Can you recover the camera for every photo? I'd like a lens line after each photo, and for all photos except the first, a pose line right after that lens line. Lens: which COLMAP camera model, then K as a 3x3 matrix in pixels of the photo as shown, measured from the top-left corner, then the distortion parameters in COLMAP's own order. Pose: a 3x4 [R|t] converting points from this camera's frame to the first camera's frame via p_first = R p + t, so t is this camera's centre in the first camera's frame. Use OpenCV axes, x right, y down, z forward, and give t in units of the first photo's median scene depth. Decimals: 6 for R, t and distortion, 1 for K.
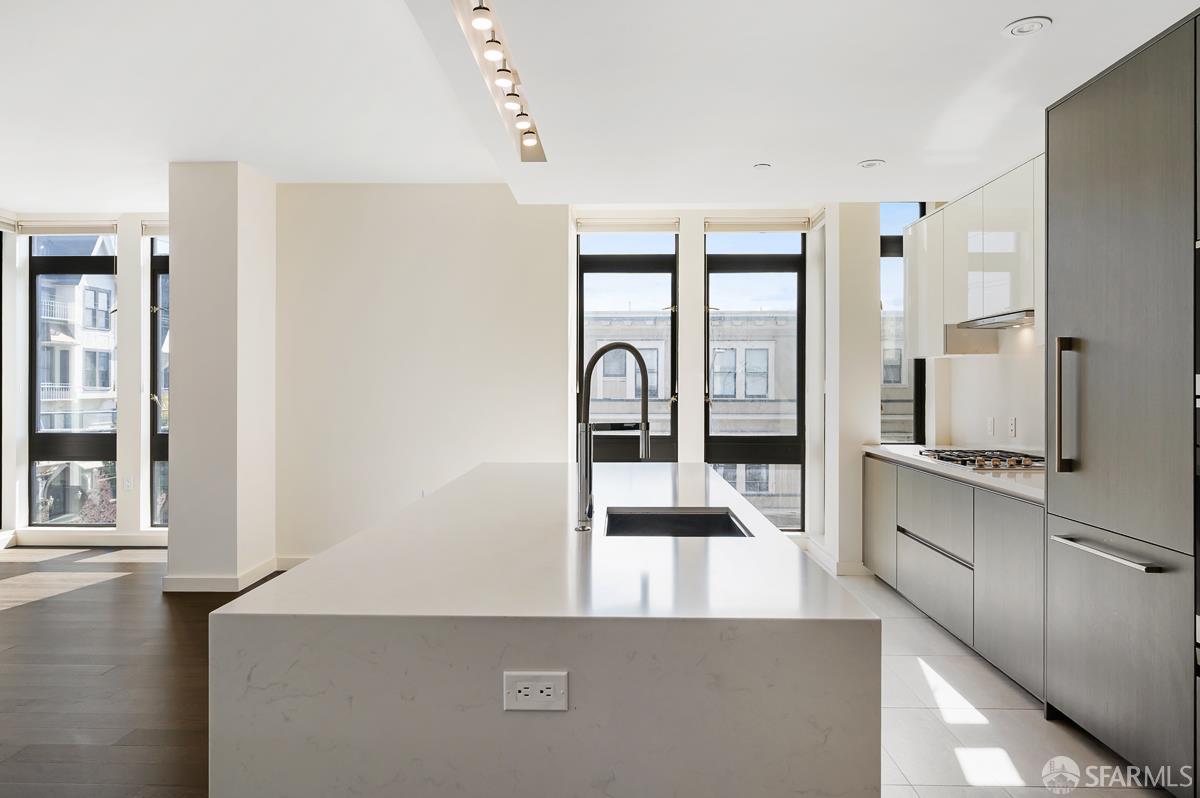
lens RADIAL K [[743.5, 0, 599.2], [0, 743.5, 383.3], [0, 0, 1]] dist [-0.002338, -0.000133]
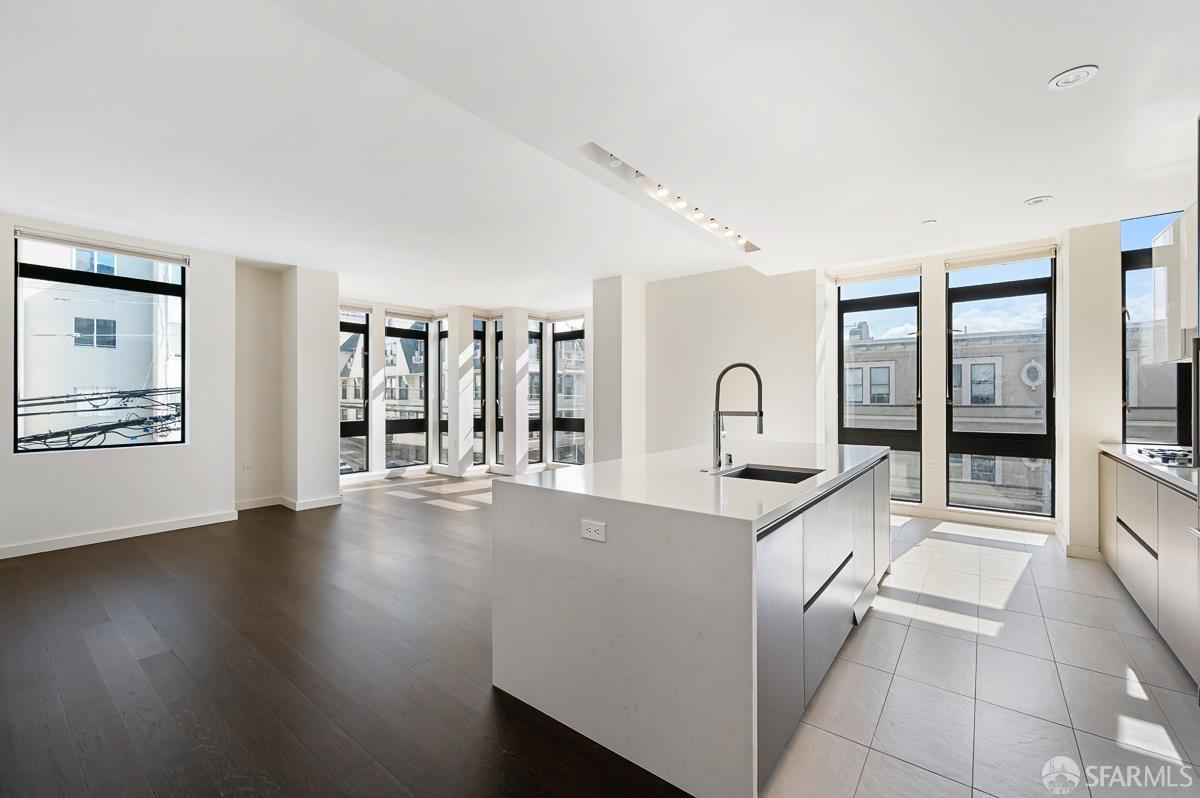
lens RADIAL K [[488.1, 0, 600.0], [0, 488.1, 399.0], [0, 0, 1]] dist [-0.000572, 0.000071]
pose [[0.801005, -0.000498, -0.598657, 0.166823], [0.005653, 0.999961, 0.006731, 0.005966], [0.598631, -0.008776, 0.800977, -0.023259]]
